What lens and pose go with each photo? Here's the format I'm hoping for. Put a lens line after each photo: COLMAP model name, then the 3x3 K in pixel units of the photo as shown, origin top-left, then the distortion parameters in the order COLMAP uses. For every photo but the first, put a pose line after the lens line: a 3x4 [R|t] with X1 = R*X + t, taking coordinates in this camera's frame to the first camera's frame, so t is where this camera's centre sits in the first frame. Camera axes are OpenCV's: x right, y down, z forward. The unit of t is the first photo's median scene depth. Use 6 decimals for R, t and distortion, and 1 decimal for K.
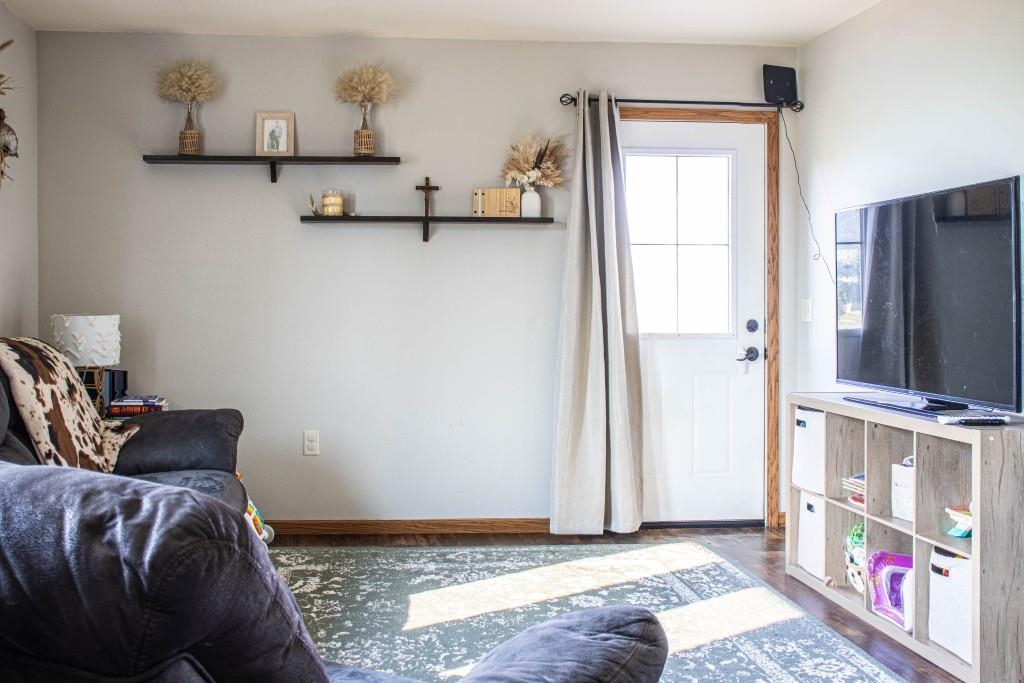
lens RADIAL K [[1200.7, 0, 488.8], [0, 1200.7, 277.8], [0, 0, 1]] dist [0.012481, 0.000000]
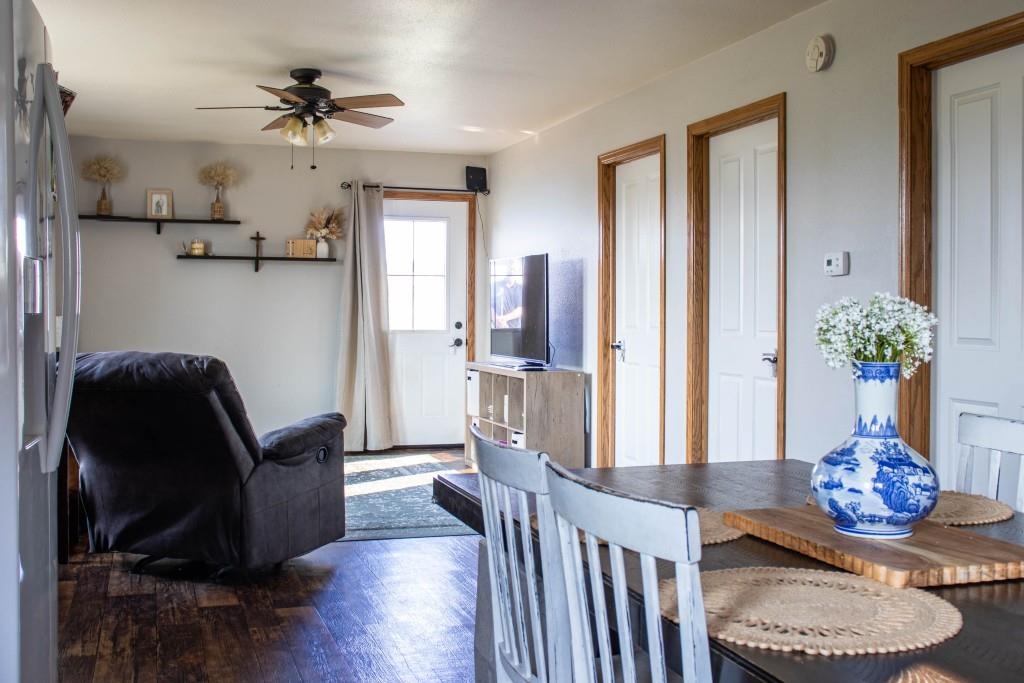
lens RADIAL K [[1119.5, 0, 504.2], [0, 1119.5, 352.2], [0, 0, 1]] dist [-0.050147, 0.000000]
pose [[0.985100, -0.001577, 0.171972, 0.017083], [-0.008494, 0.998292, 0.057807, -0.012657], [-0.171770, -0.058407, 0.983404, -0.536421]]
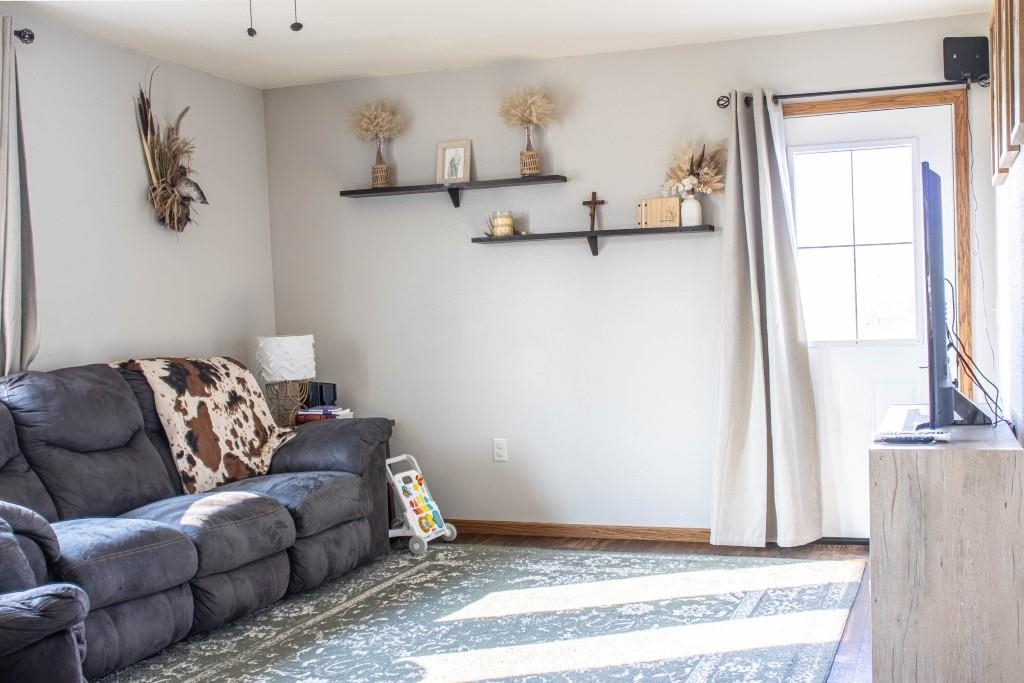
lens RADIAL K [[1200.7, 0, 512.6], [0, 1200.7, 364.7], [0, 0, 1]] dist [0.012481, 0.000000]
pose [[0.910812, -0.012015, -0.412647, 0.308887], [0.039730, 0.997488, 0.058651, -0.000343], [0.410905, -0.069815, 0.909001, 0.037119]]
